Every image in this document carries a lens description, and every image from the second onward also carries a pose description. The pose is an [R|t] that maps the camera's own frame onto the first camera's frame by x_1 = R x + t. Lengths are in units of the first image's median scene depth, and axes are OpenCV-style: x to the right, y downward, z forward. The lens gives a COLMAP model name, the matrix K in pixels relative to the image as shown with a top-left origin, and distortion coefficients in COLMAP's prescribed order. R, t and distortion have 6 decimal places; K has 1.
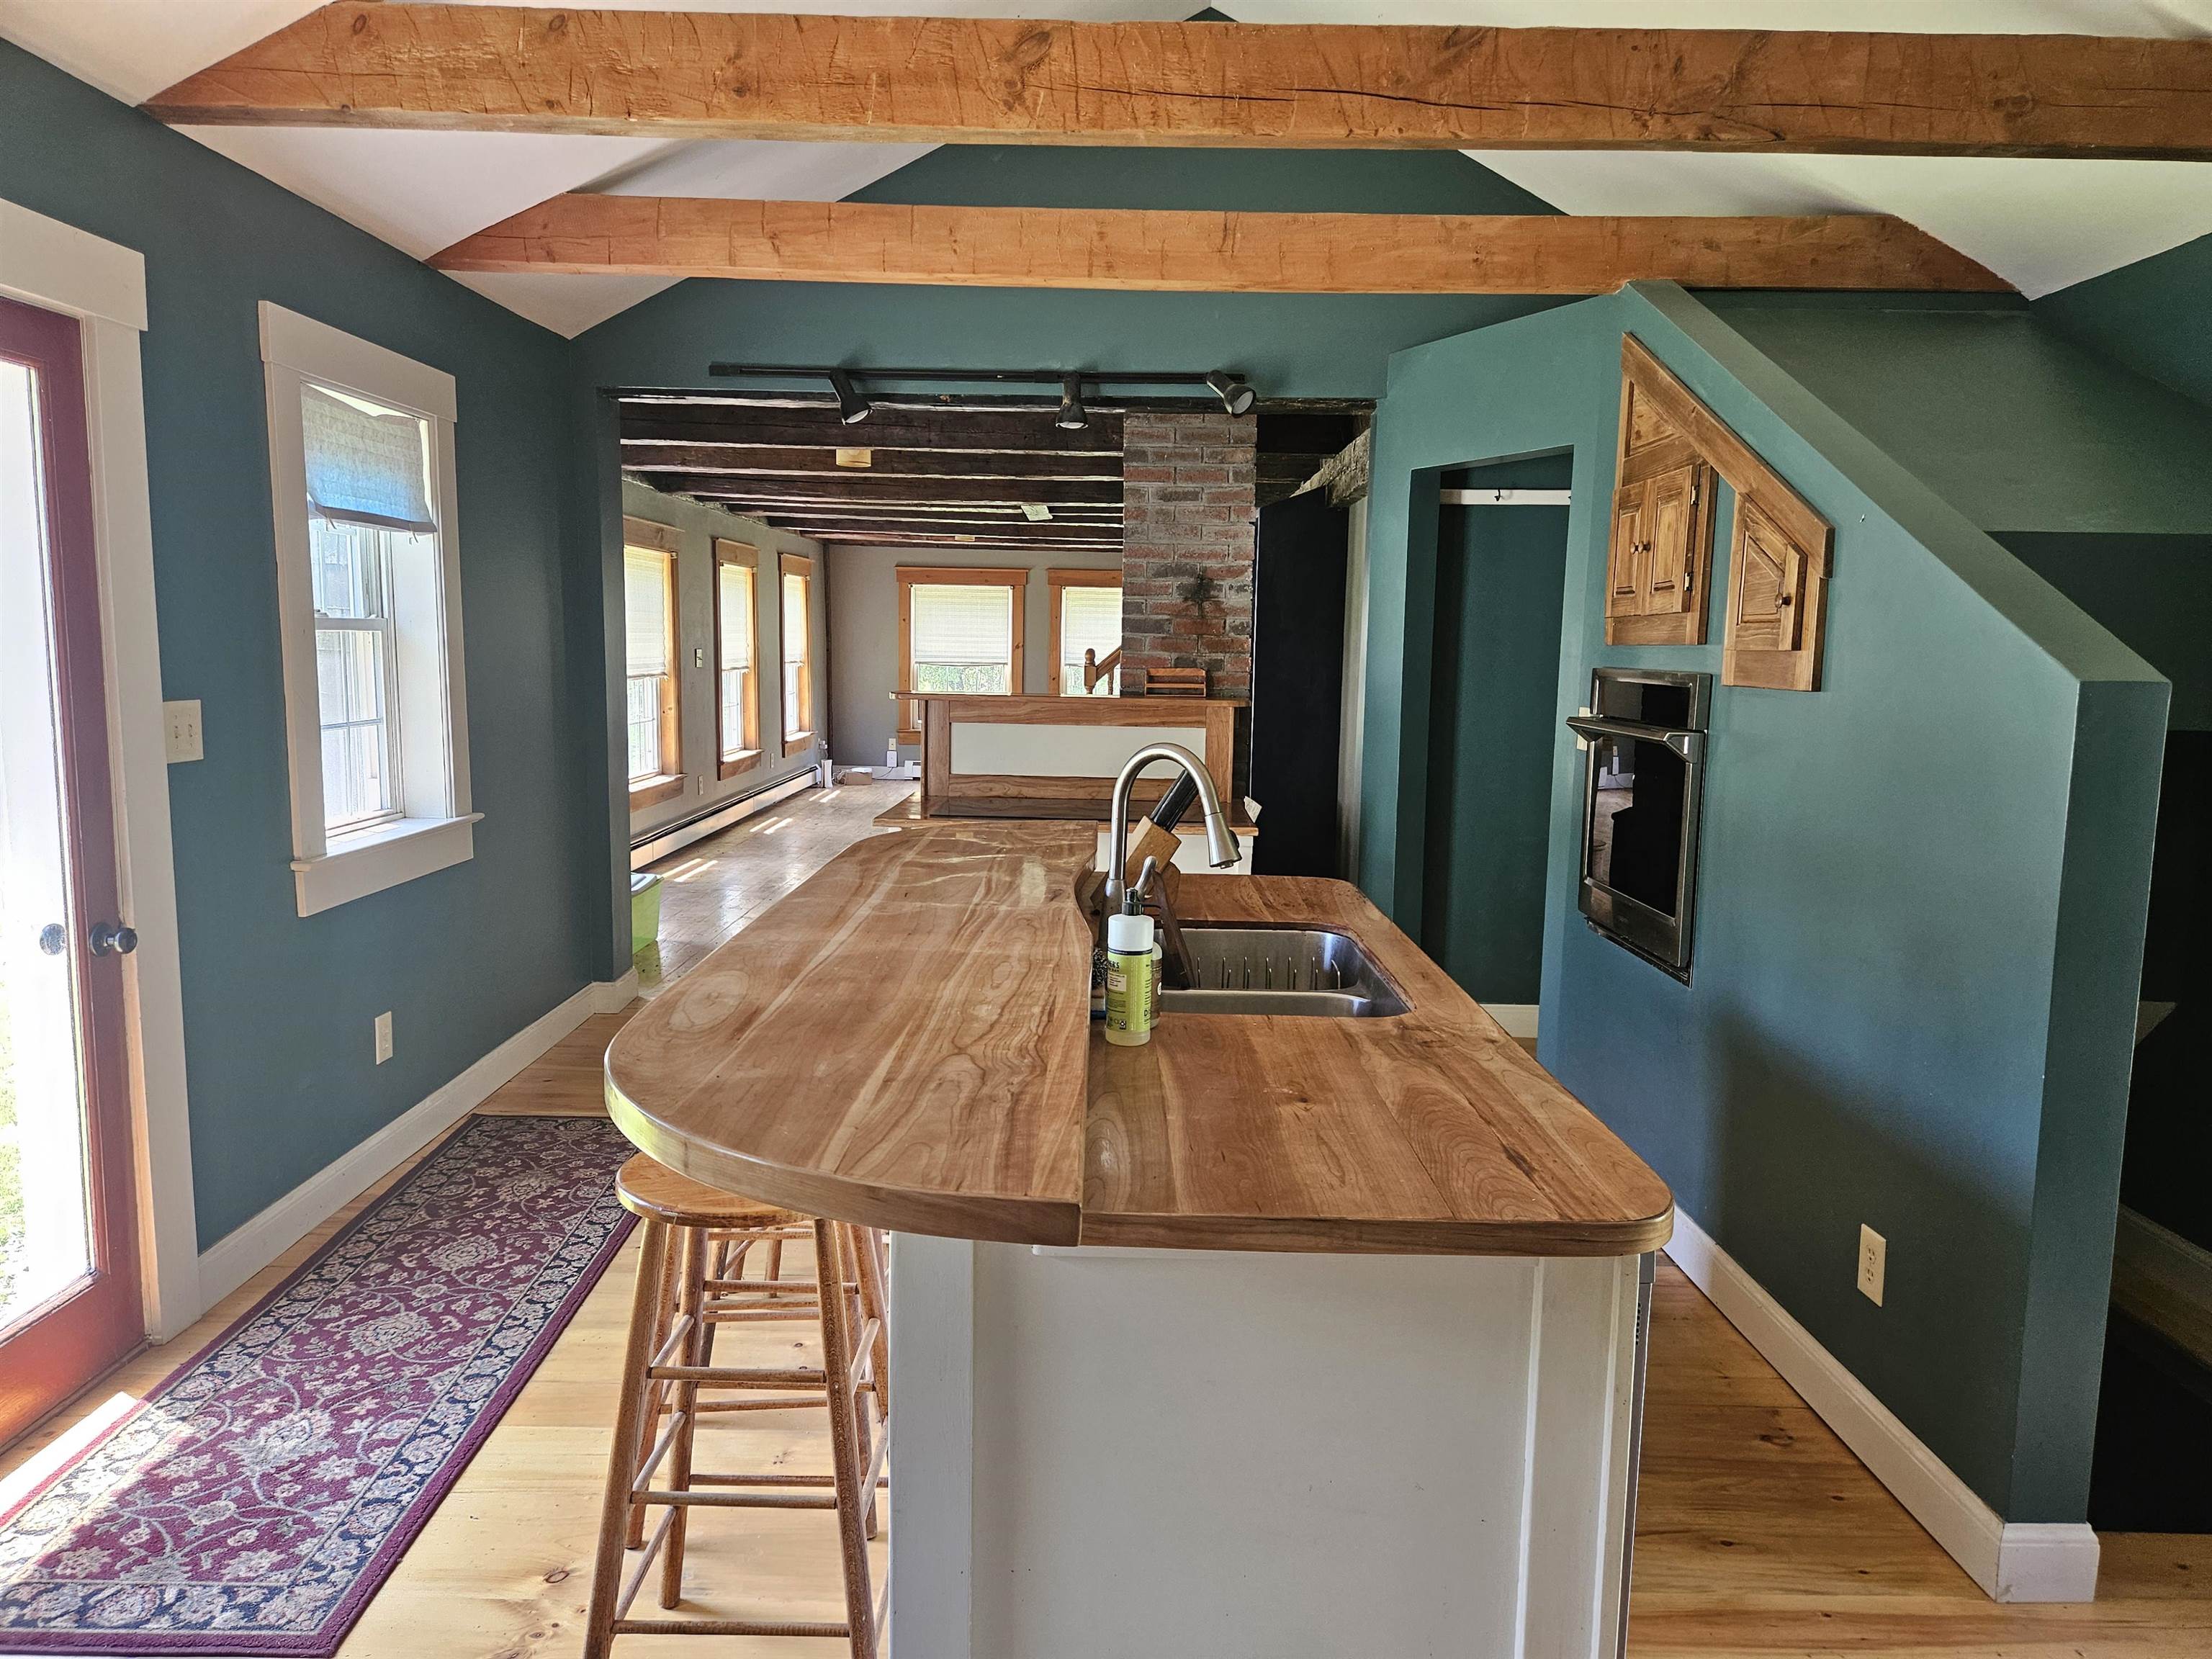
lens RADIAL K [[1482.6, 0, 1106.0], [0, 1482.6, 829.5], [0, 0, 1]] dist [0.076882, -0.071689]
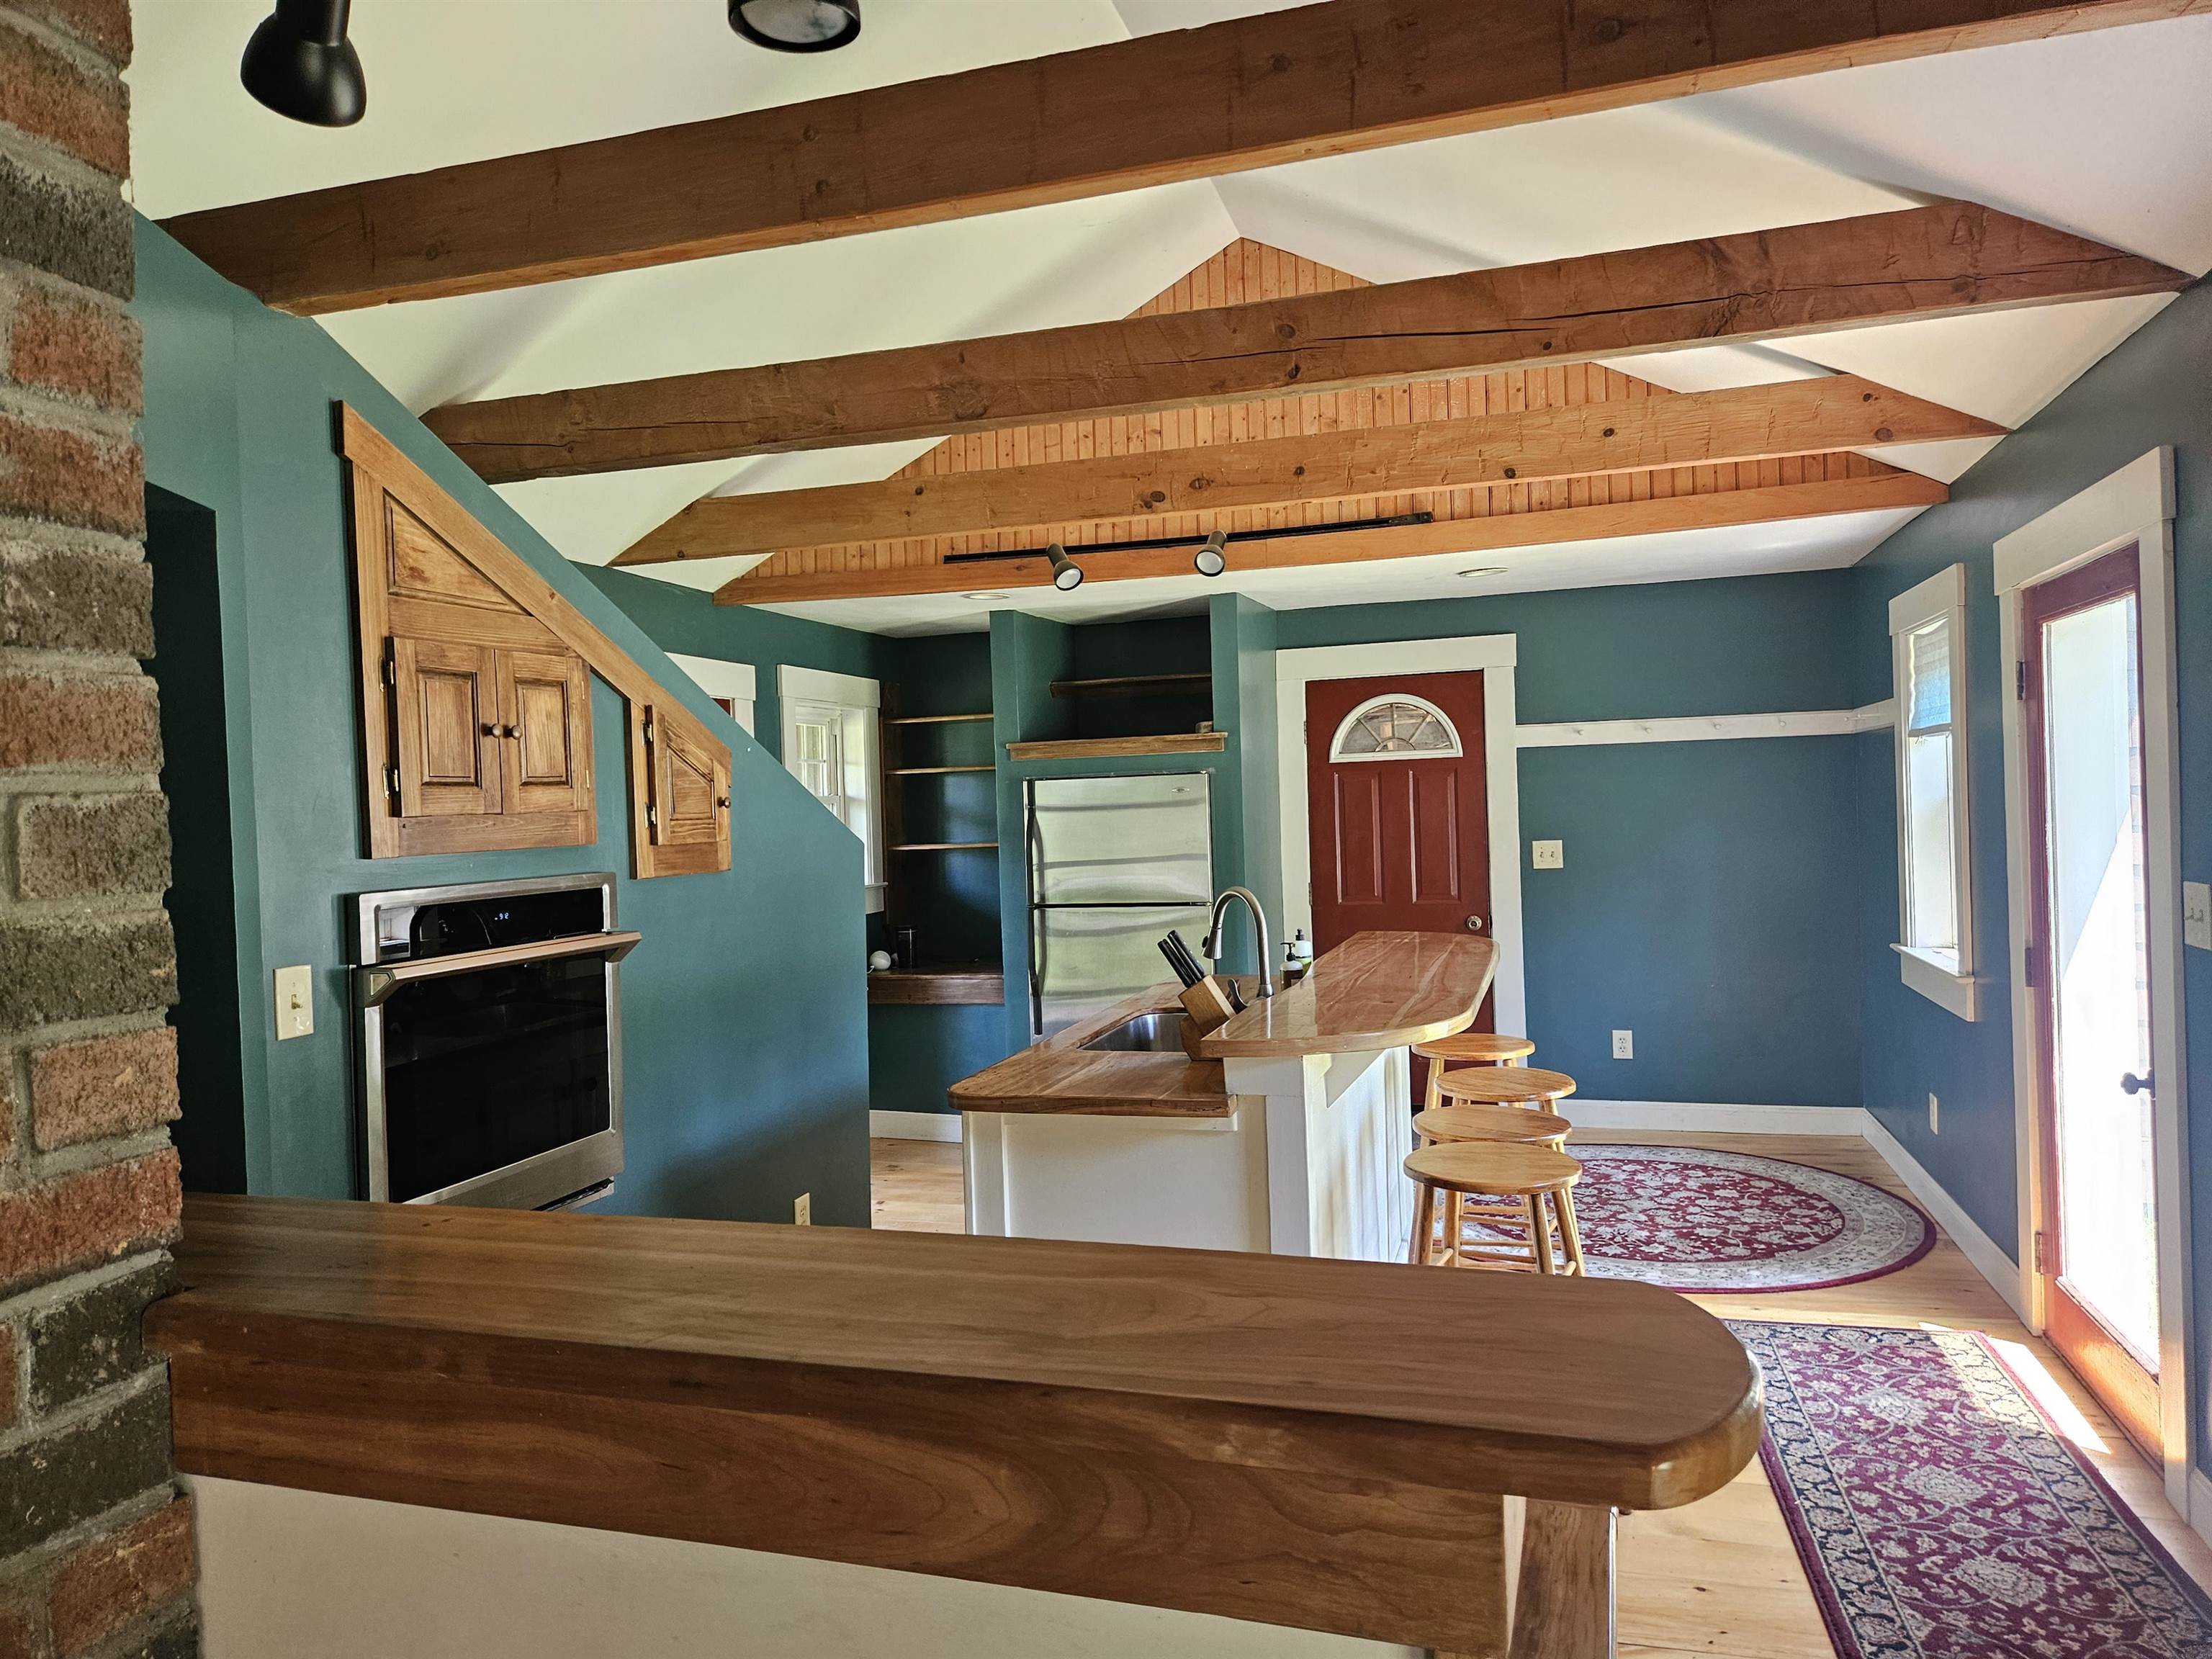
lens RADIAL K [[1482.6, 0, 1106.0], [0, 1482.6, 829.5], [0, 0, 1]] dist [0.076882, -0.071689]
pose [[-0.954821, 0.008863, 0.297051, -0.216561], [0.053830, 0.988179, 0.143545, -0.259791], [-0.292267, 0.153050, -0.944011, 1.866887]]
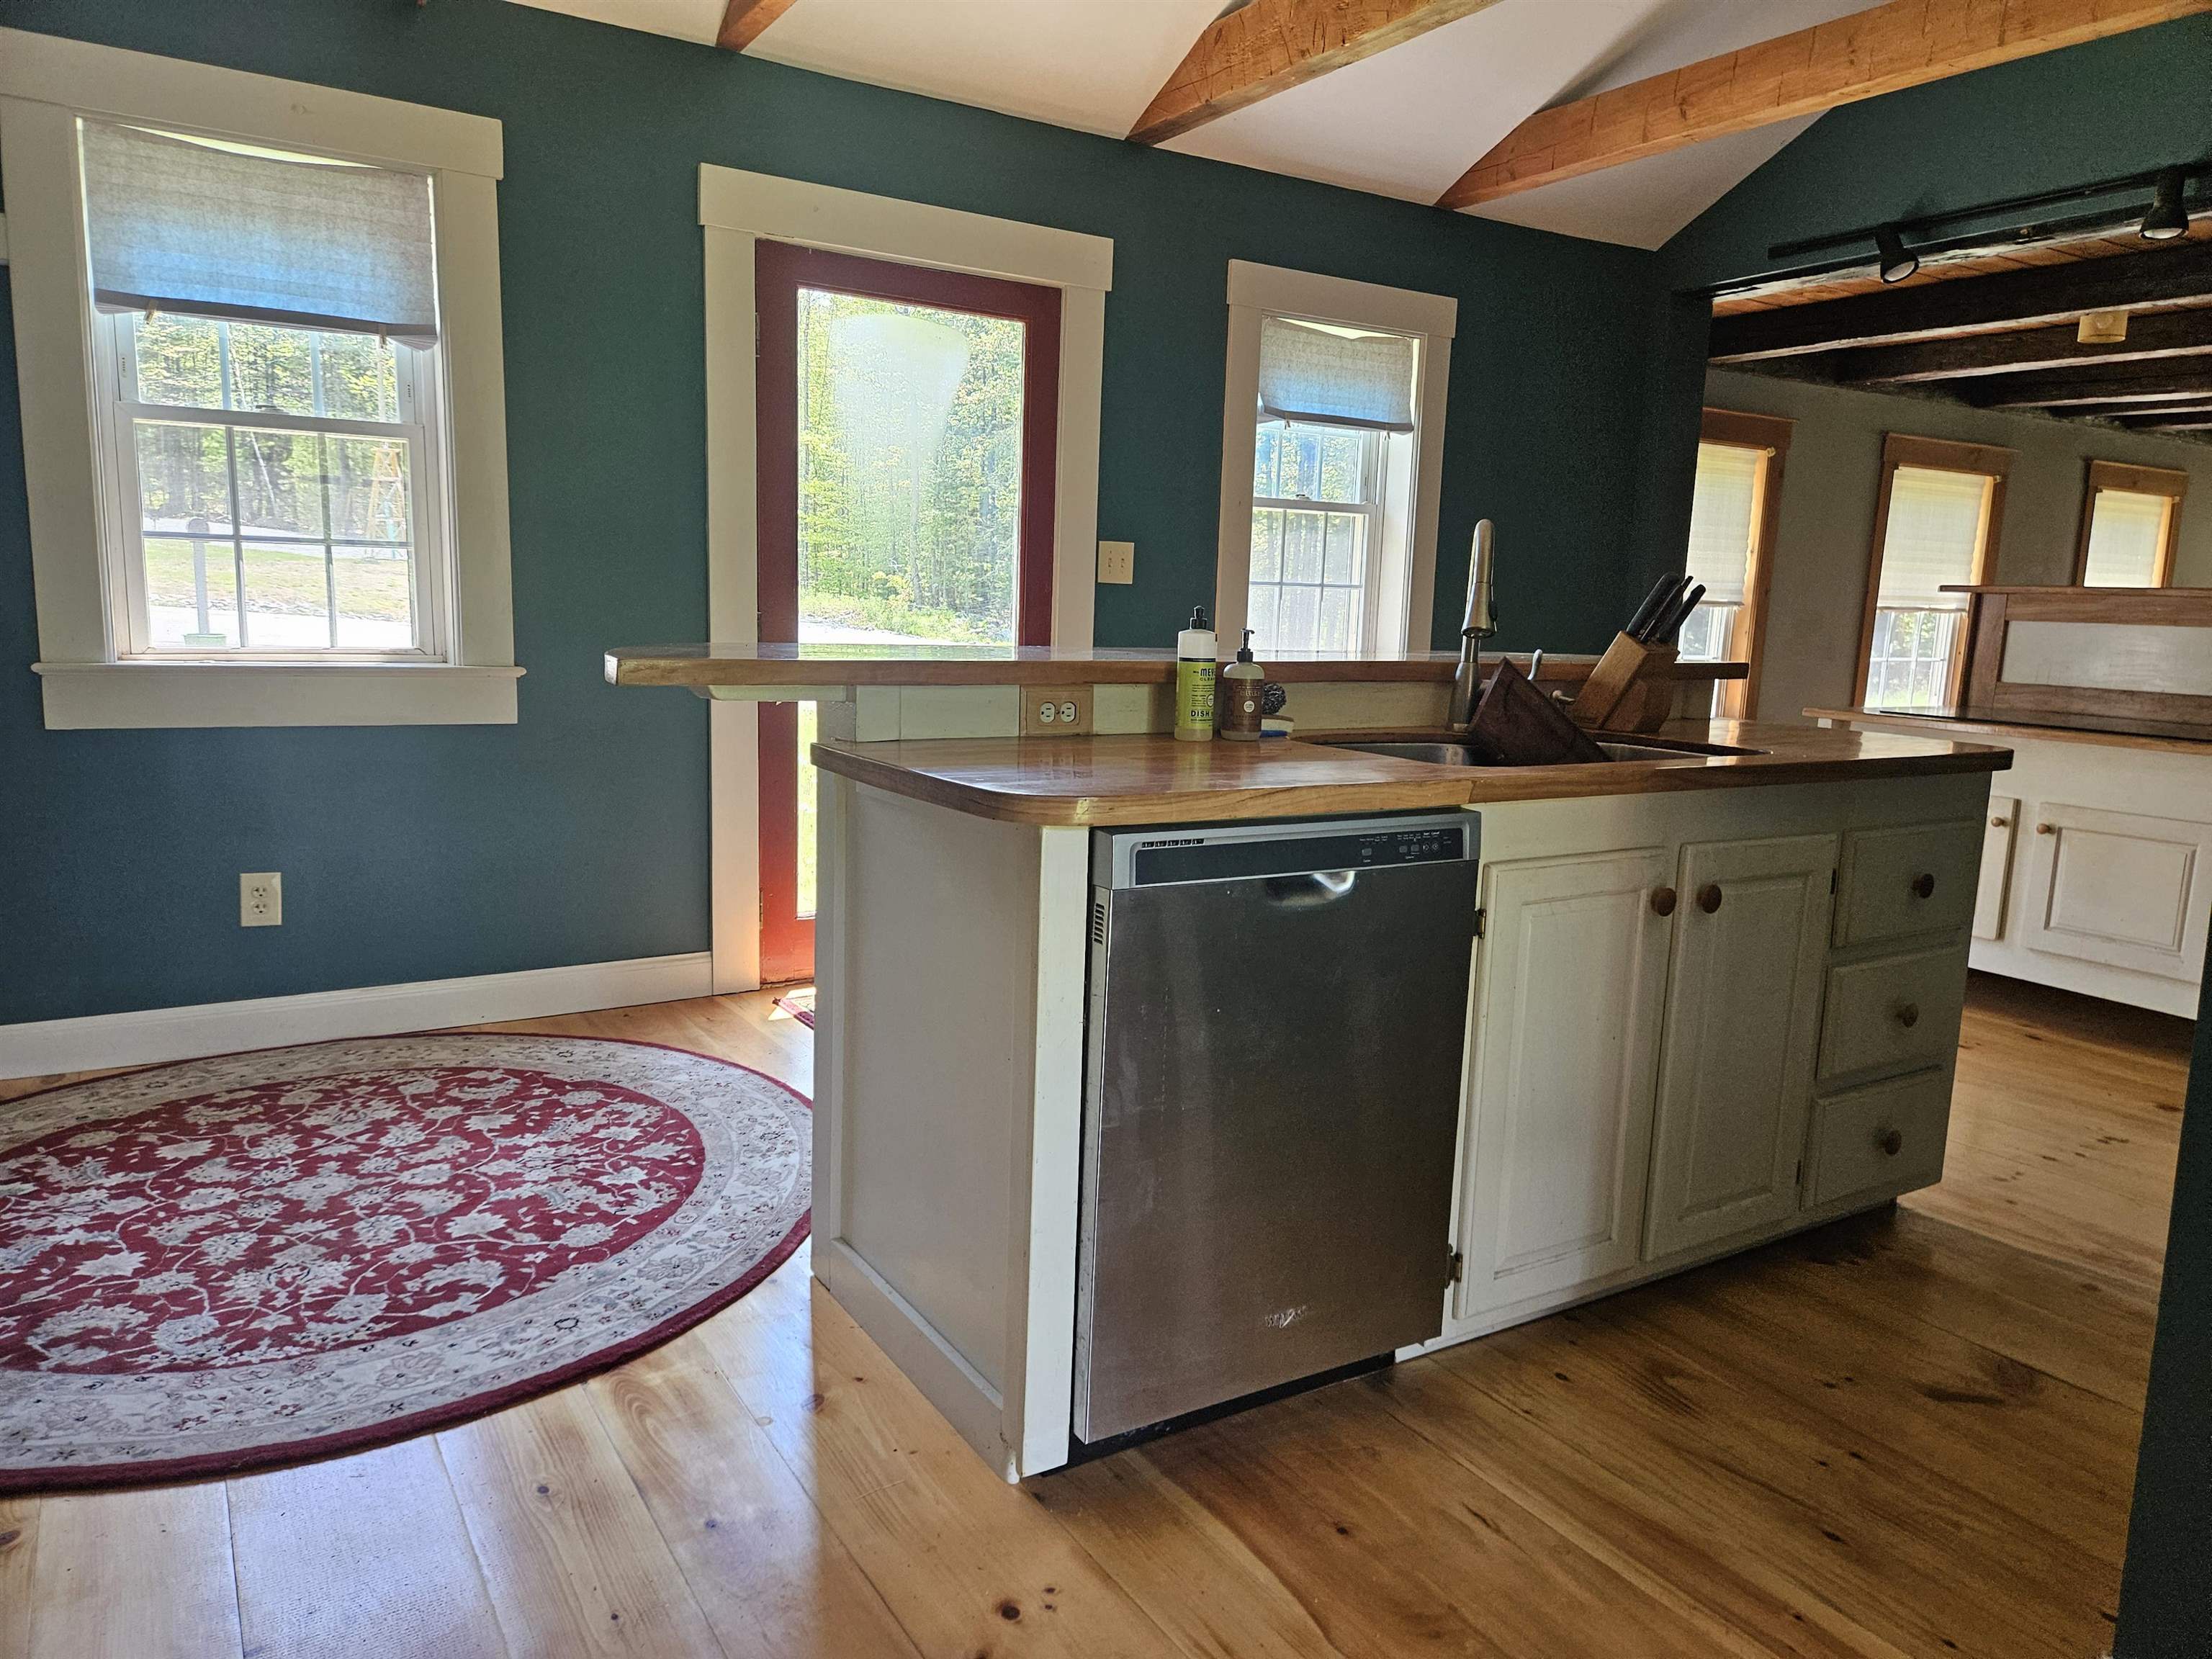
lens RADIAL K [[1482.6, 0, 1106.0], [0, 1482.6, 829.5], [0, 0, 1]] dist [0.076882, -0.071689]
pose [[0.531442, 0.132742, -0.836630, 0.587510], [-0.131183, 0.988628, 0.073529, 0.081009], [0.836875, 0.070676, 0.542812, 0.183971]]
